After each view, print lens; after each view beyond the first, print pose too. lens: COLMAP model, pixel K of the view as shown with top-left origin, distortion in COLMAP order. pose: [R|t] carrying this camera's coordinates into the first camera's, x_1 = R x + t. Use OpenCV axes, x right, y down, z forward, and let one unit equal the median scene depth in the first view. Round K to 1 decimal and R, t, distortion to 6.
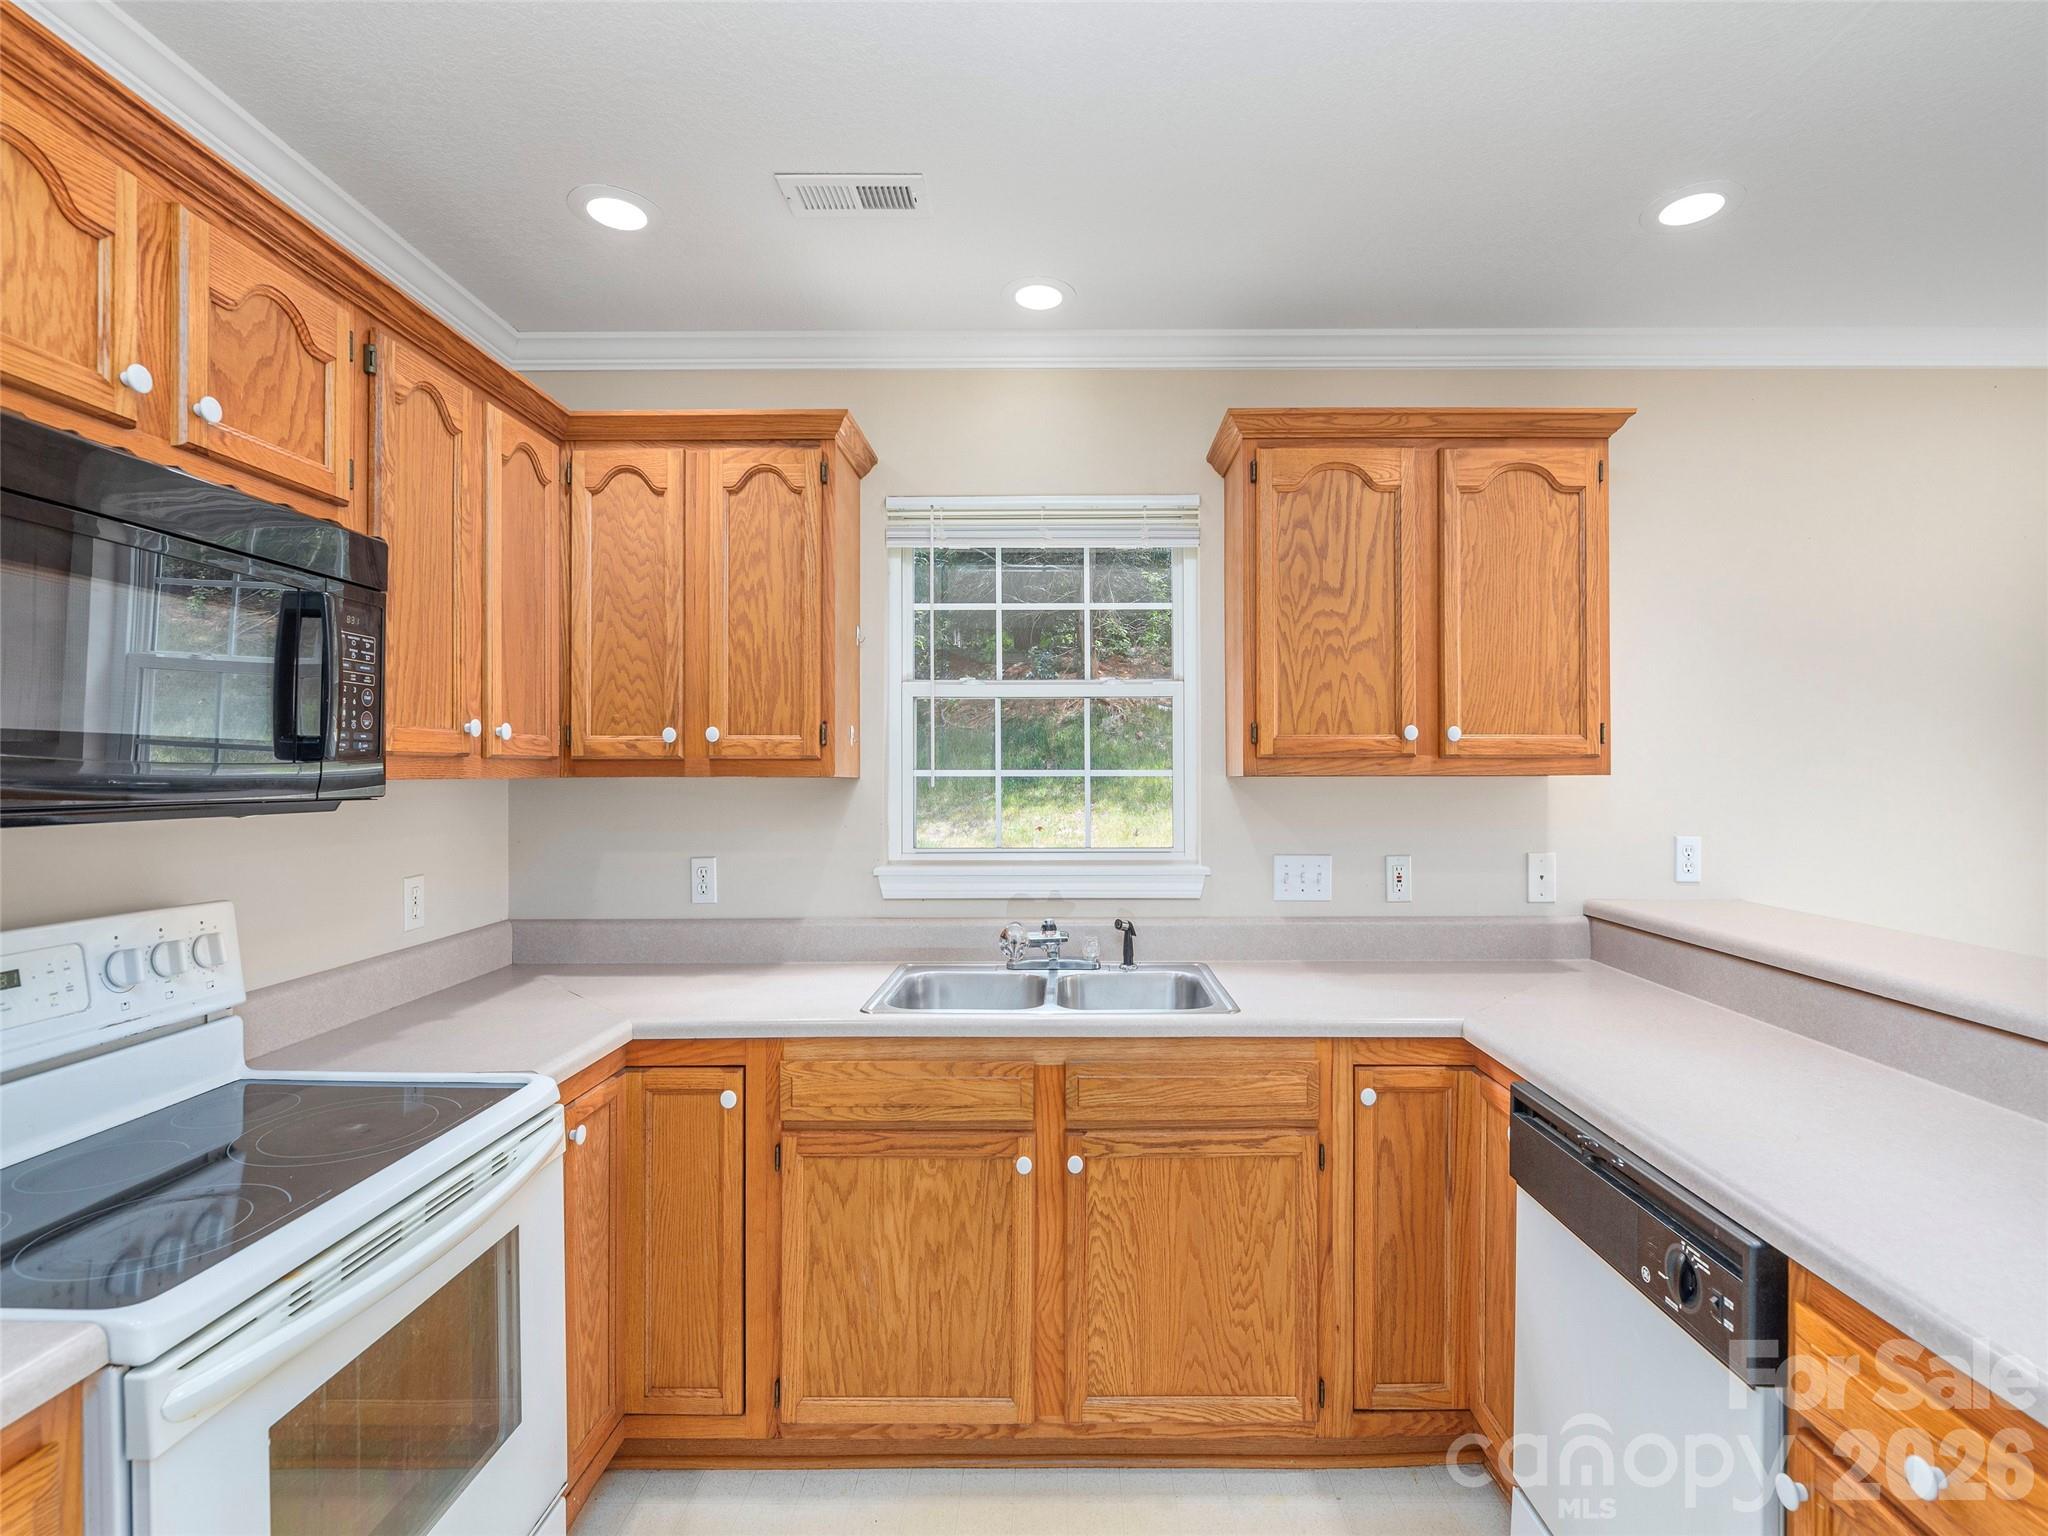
lens RADIAL K [[968.0, 0, 1065.6], [0, 968.0, 778.9], [0, 0, 1]] dist [0.000544, -0.002035]
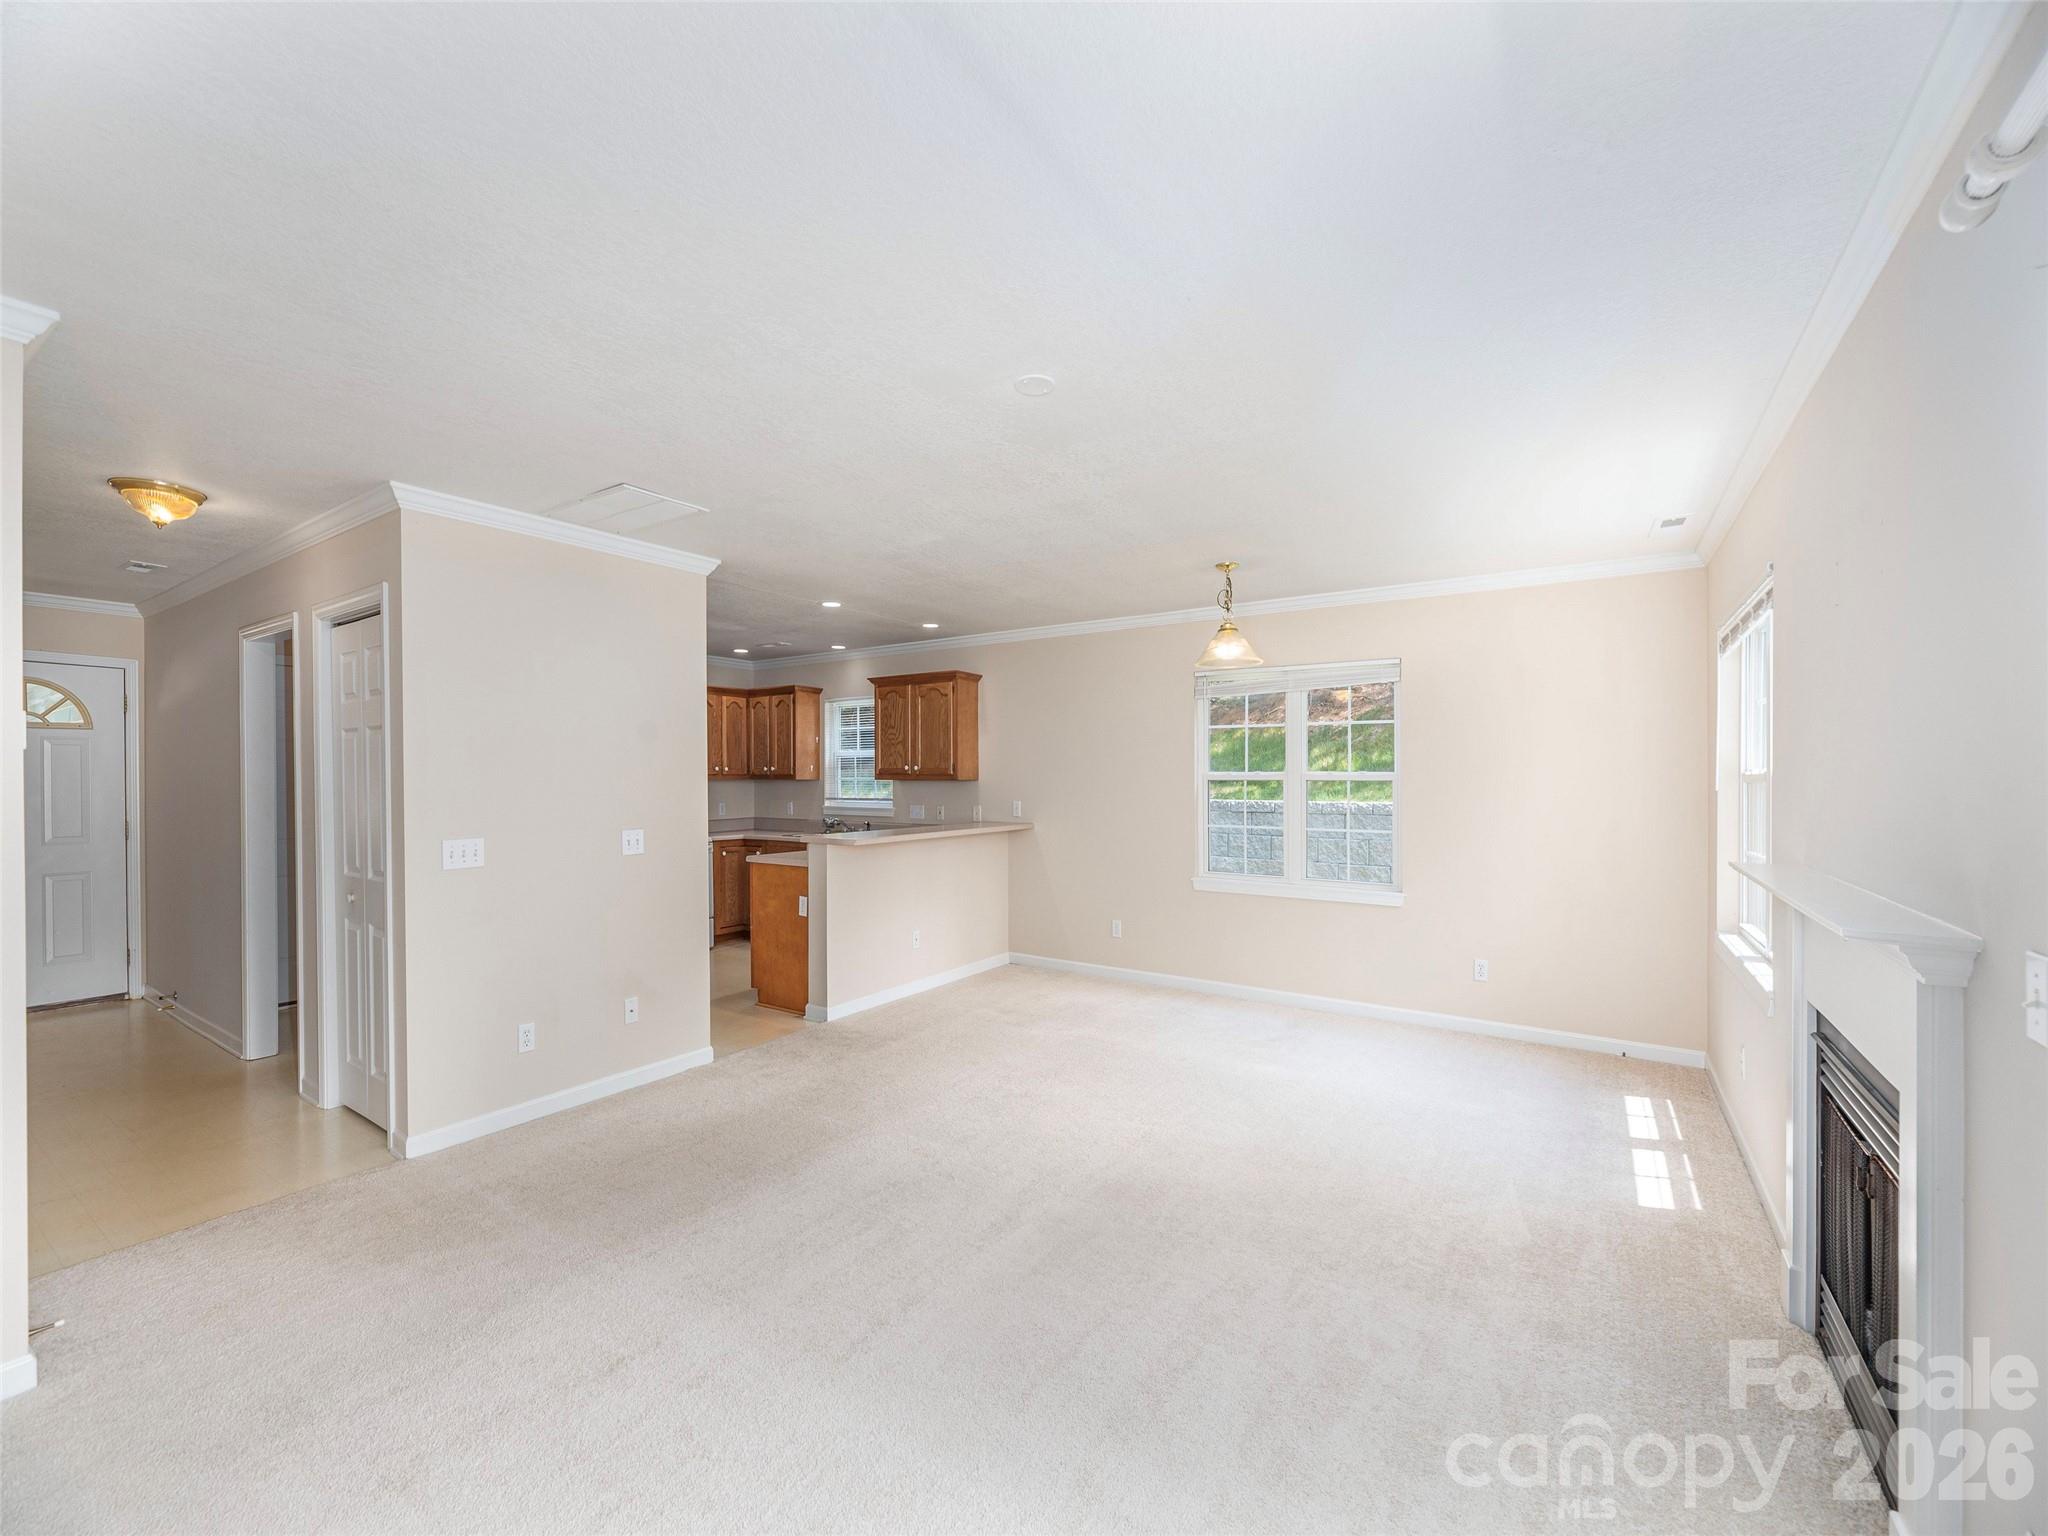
lens RADIAL K [[839.1, 0, 1026.9], [0, 839.1, 791.6], [0, 0, 1]] dist [0.003765, -0.000354]
pose [[0.831366, 0.011085, -0.555614, 2.382585], [-0.004209, 0.999898, 0.013651, -0.004916], [0.555709, -0.009010, 0.831328, -1.258391]]
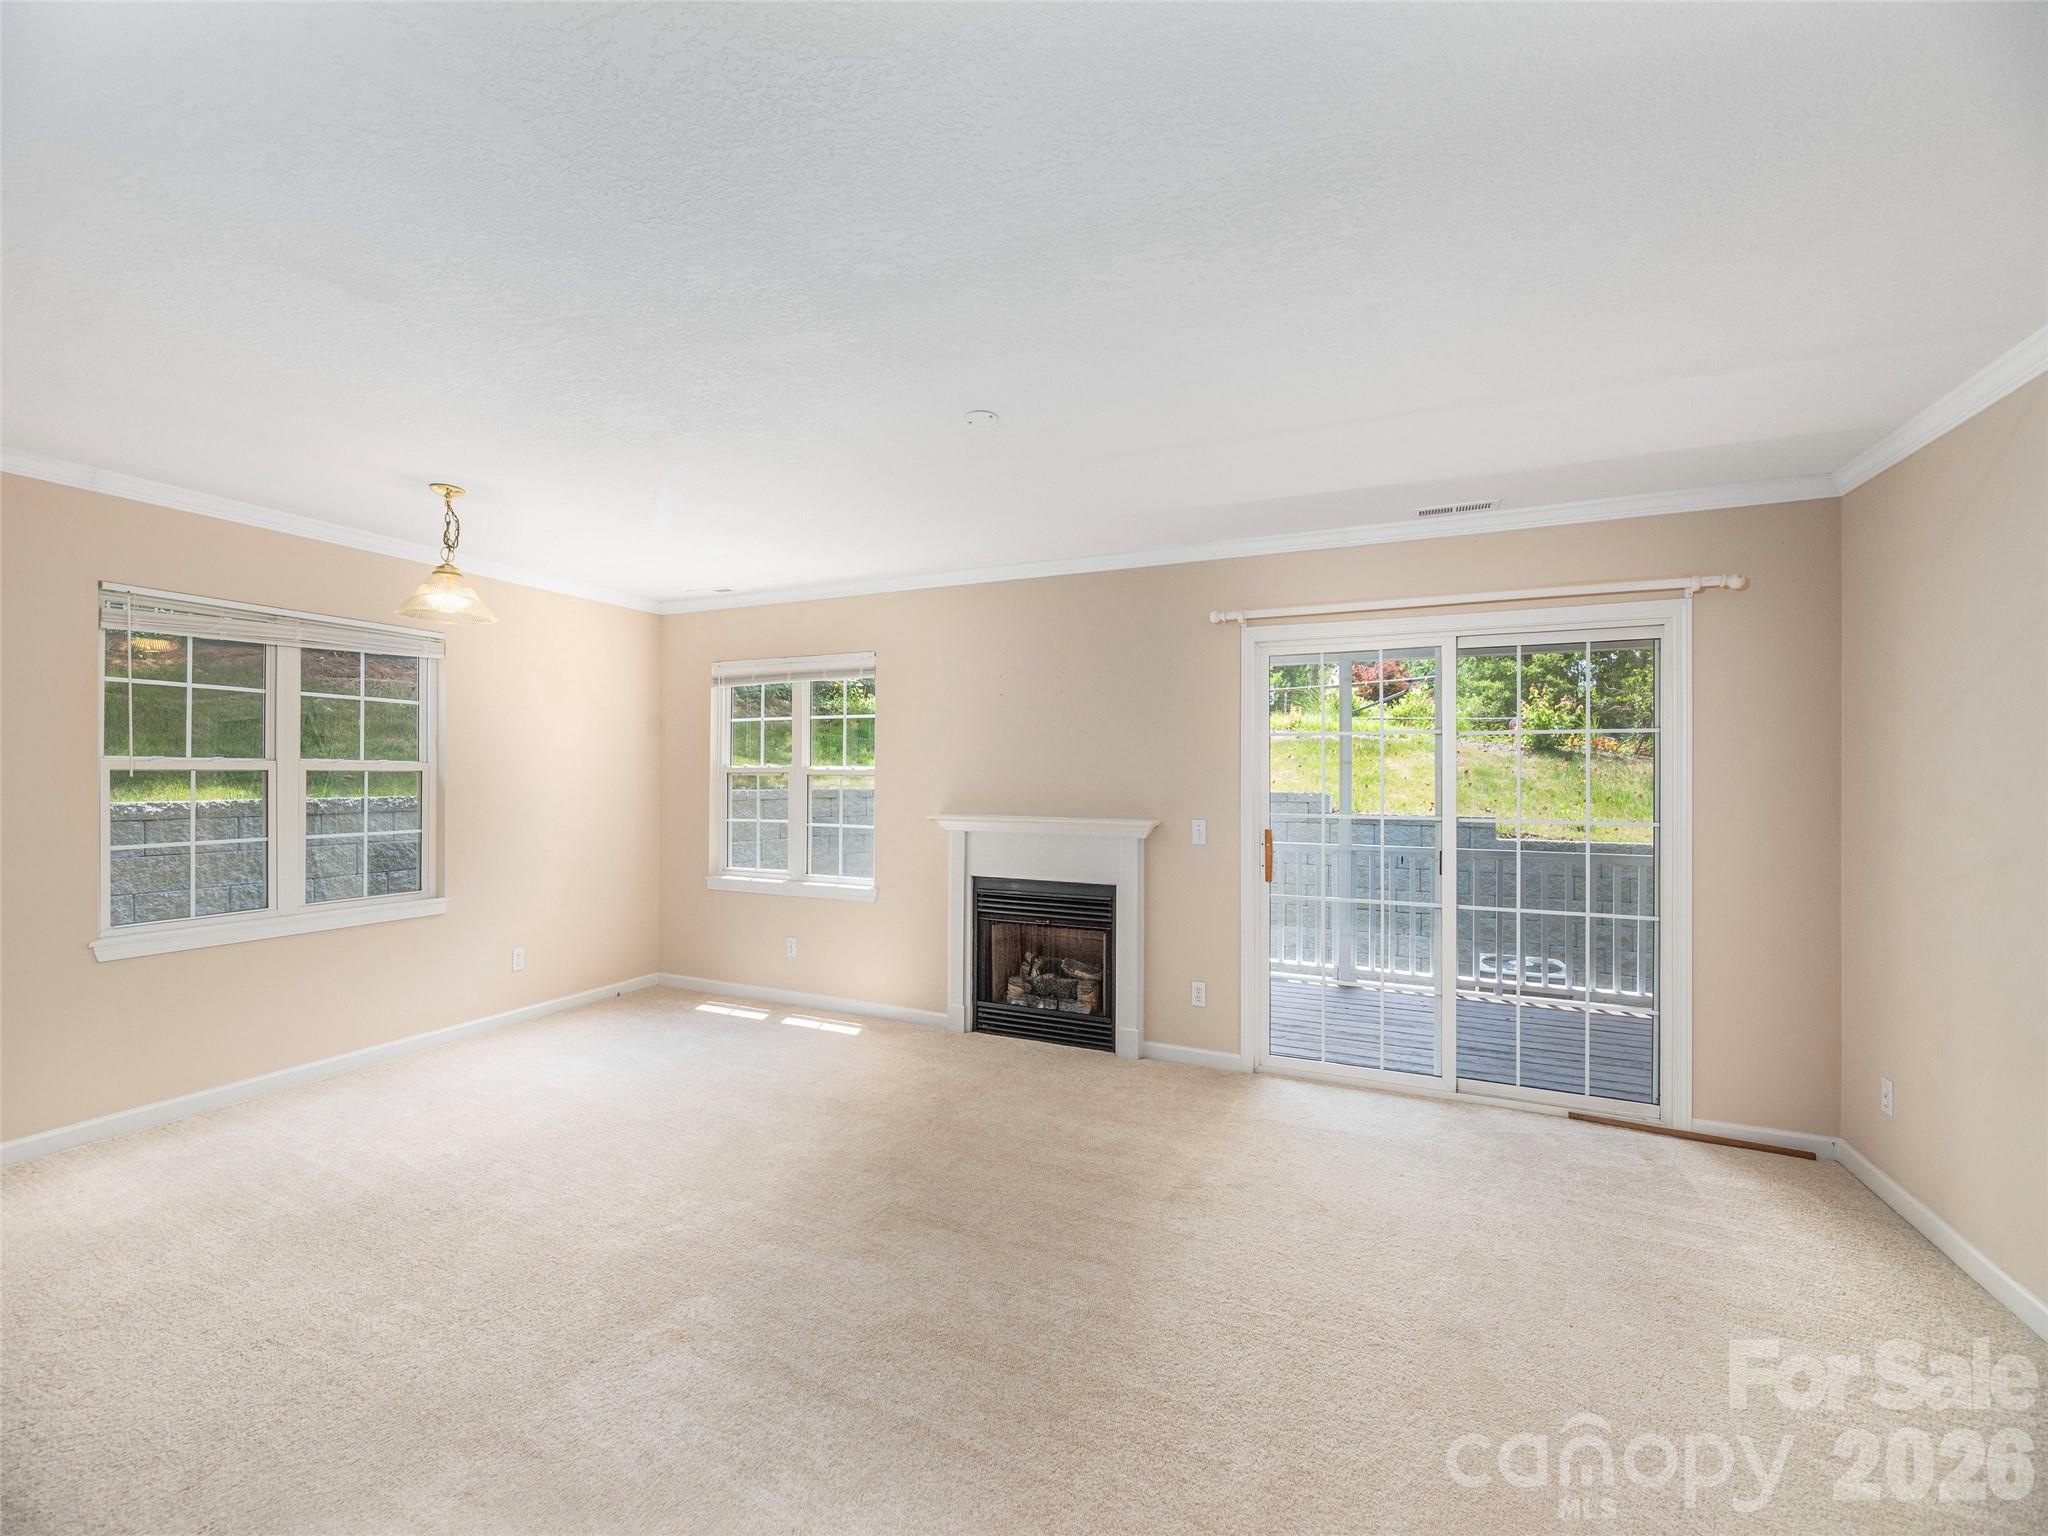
lens RADIAL K [[839.1, 0, 1014.2], [0, 839.1, 772.1], [0, 0, 1]] dist [0.003765, -0.000354]
pose [[0.421769, 0.006044, 0.906683, 0.730007], [-0.003756, 0.999981, -0.004918, -0.002379], [-0.906696, -0.001331, 0.421783, -0.910813]]
